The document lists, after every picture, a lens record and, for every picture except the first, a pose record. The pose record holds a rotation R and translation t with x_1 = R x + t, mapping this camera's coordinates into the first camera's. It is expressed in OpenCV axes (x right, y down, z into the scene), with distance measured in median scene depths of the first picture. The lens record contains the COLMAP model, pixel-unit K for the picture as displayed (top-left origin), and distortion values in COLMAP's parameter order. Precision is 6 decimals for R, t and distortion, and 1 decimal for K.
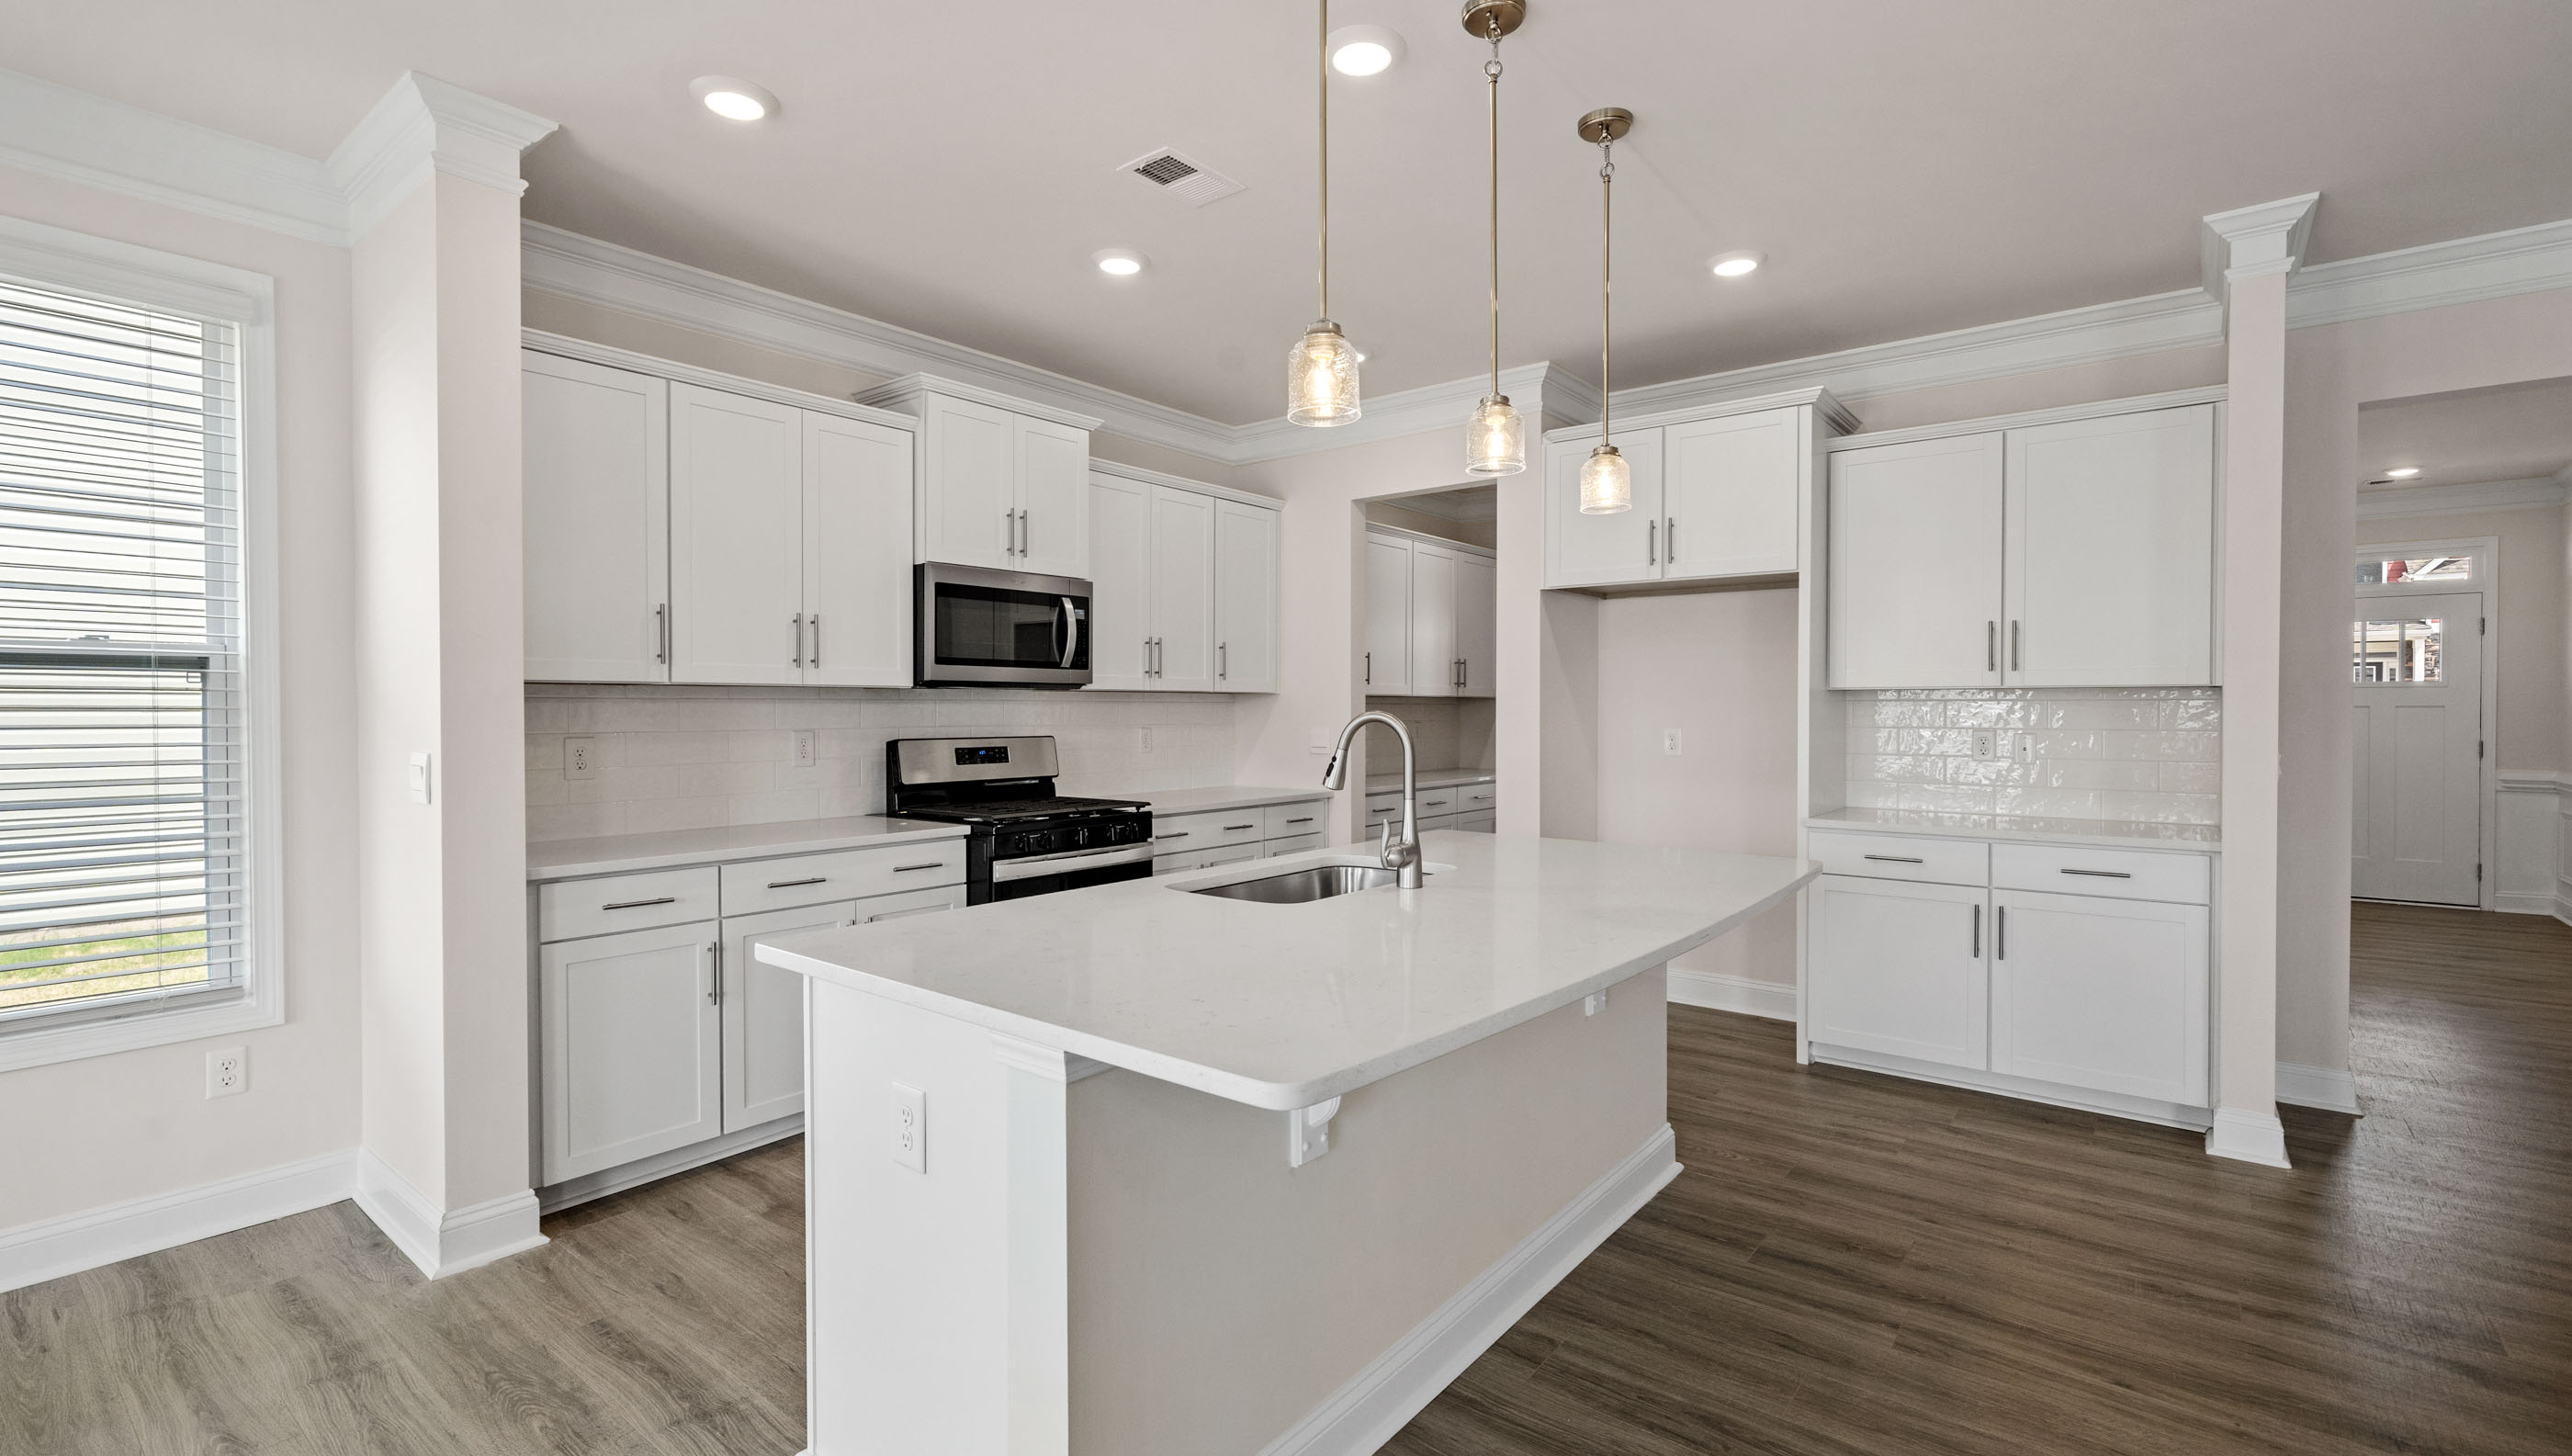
lens RADIAL K [[1128.7, 0, 1252.0], [0, 1128.7, 712.8], [0, 0, 1]] dist [-0.000235, 0.000039]
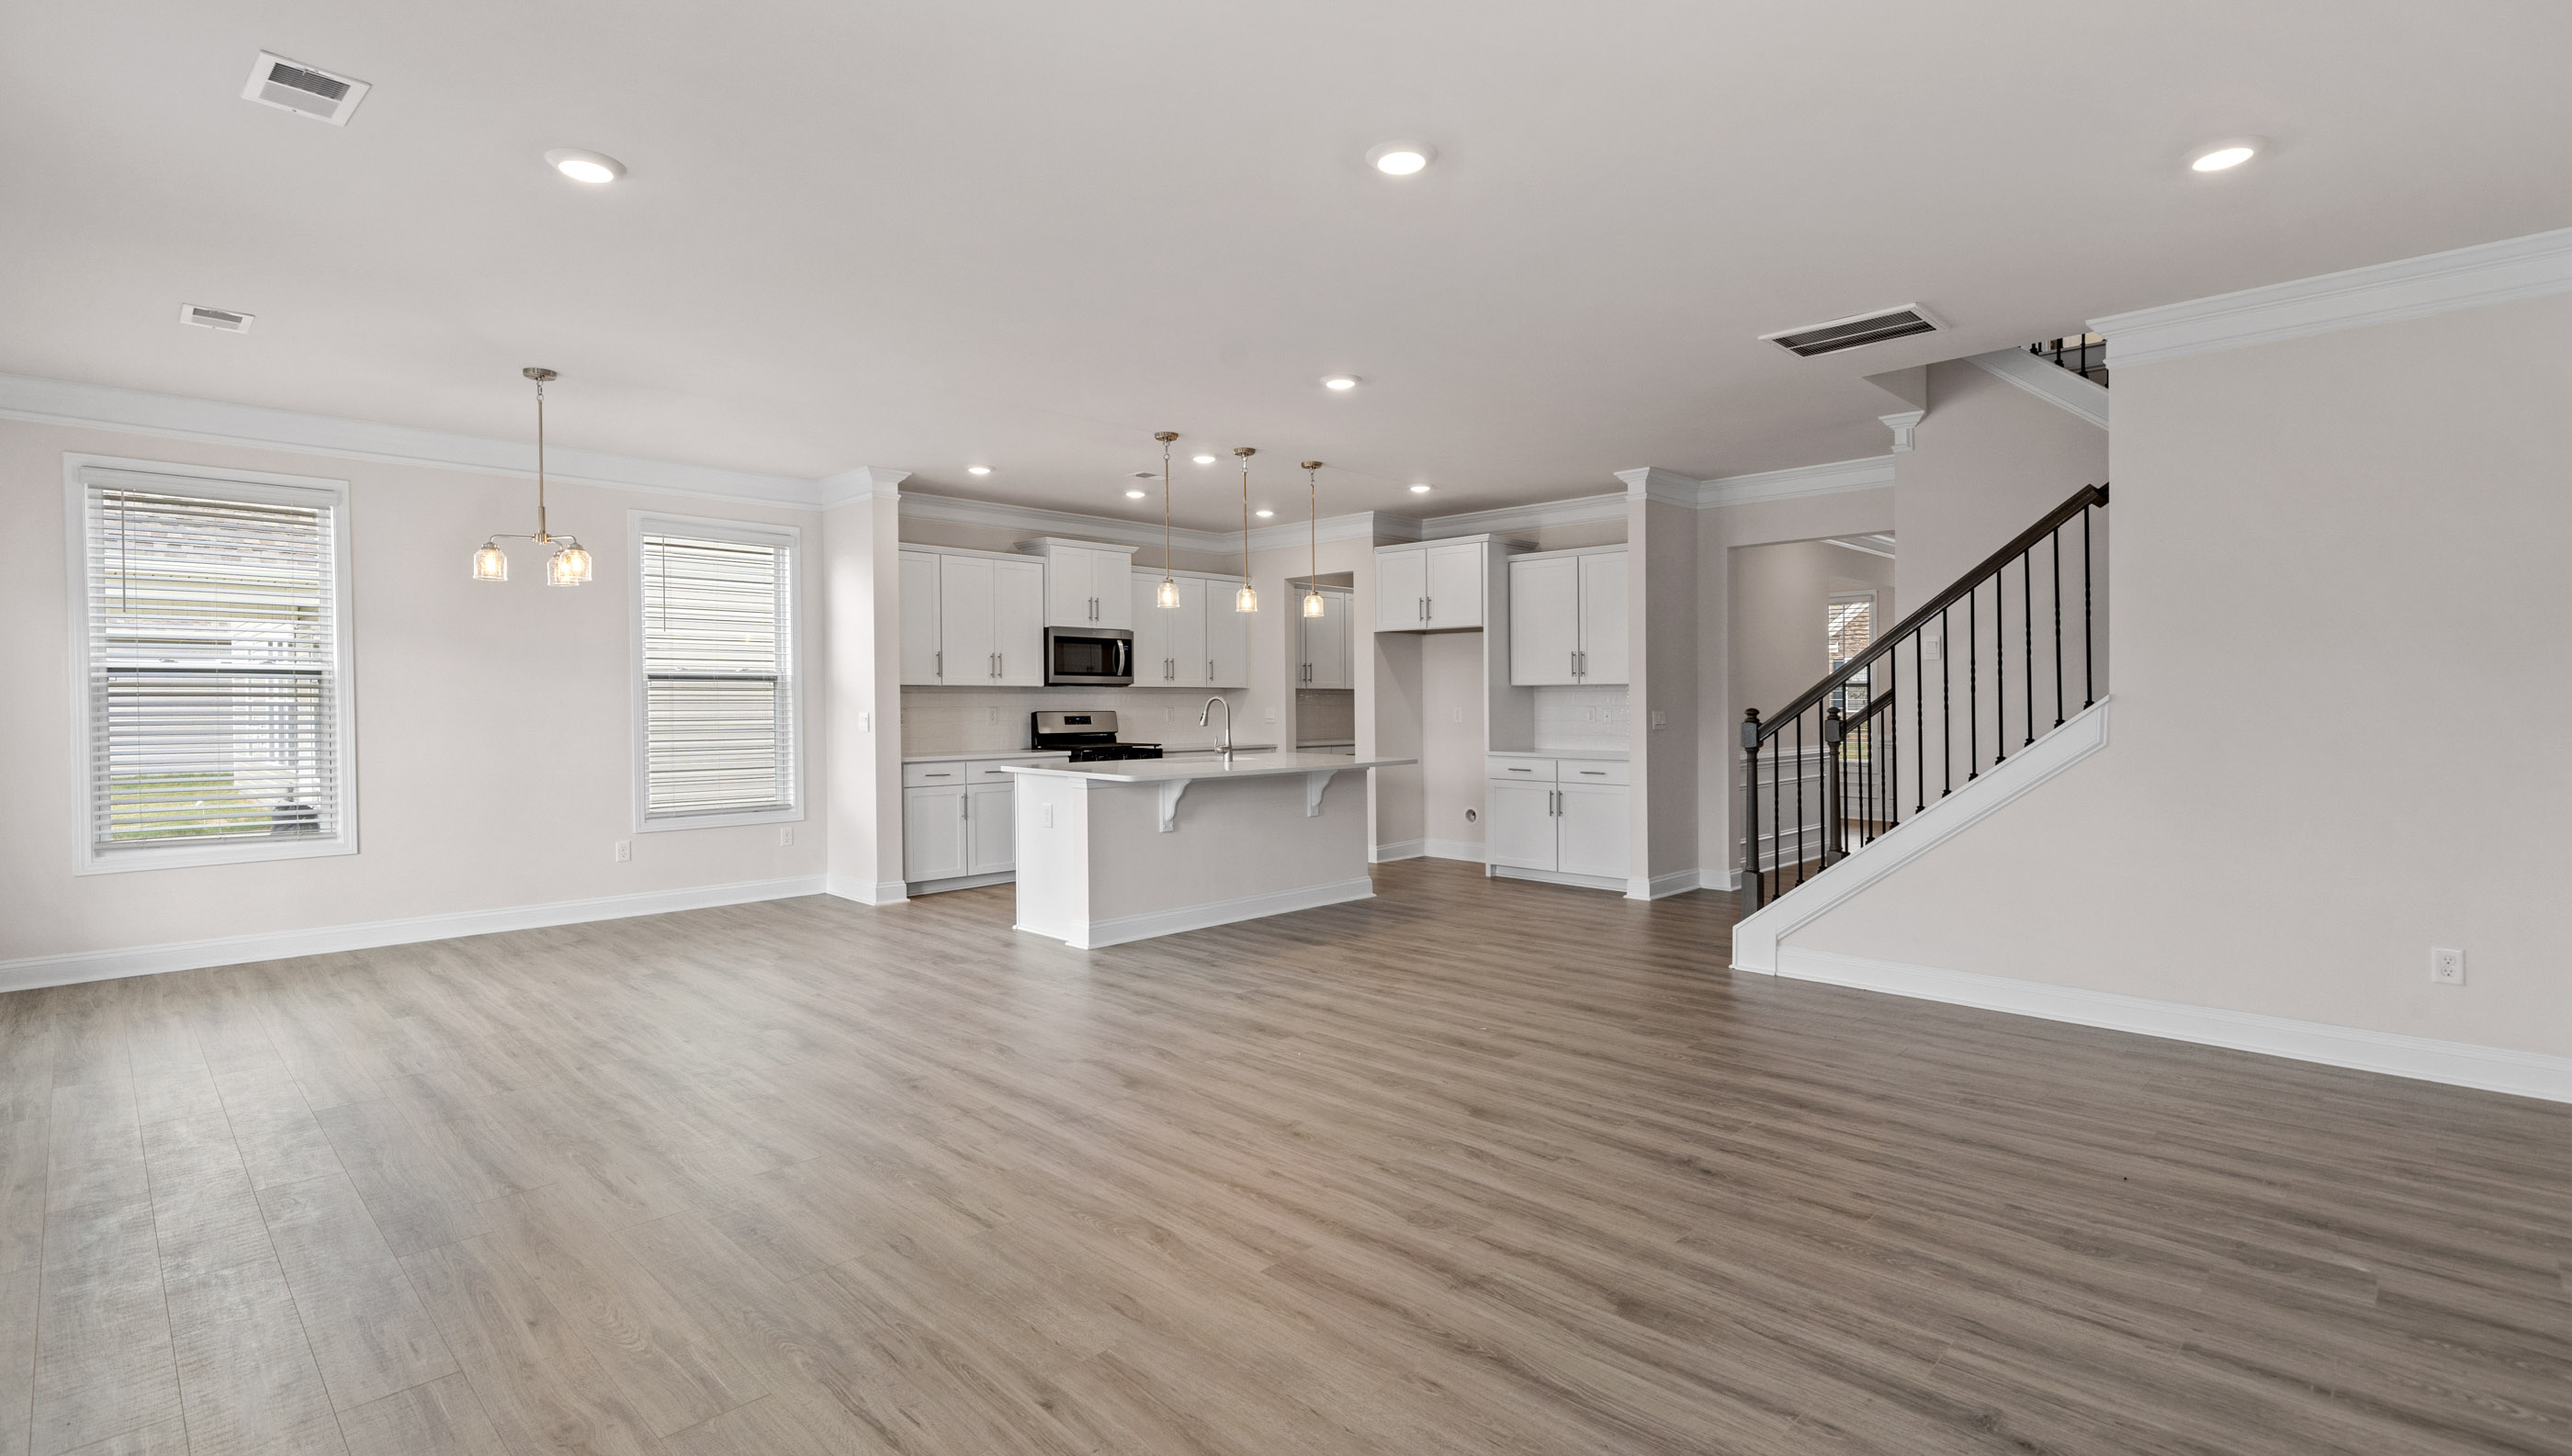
lens RADIAL K [[1173.8, 0, 1273.7], [0, 1173.8, 728.9], [0, 0, 1]] dist [0.003412, 0.000263]
pose [[0.995993, -0.000484, -0.089435, 0.309586], [0.002194, 0.999817, 0.019018, 0.015555], [0.089409, -0.019138, 0.995811, -1.100008]]
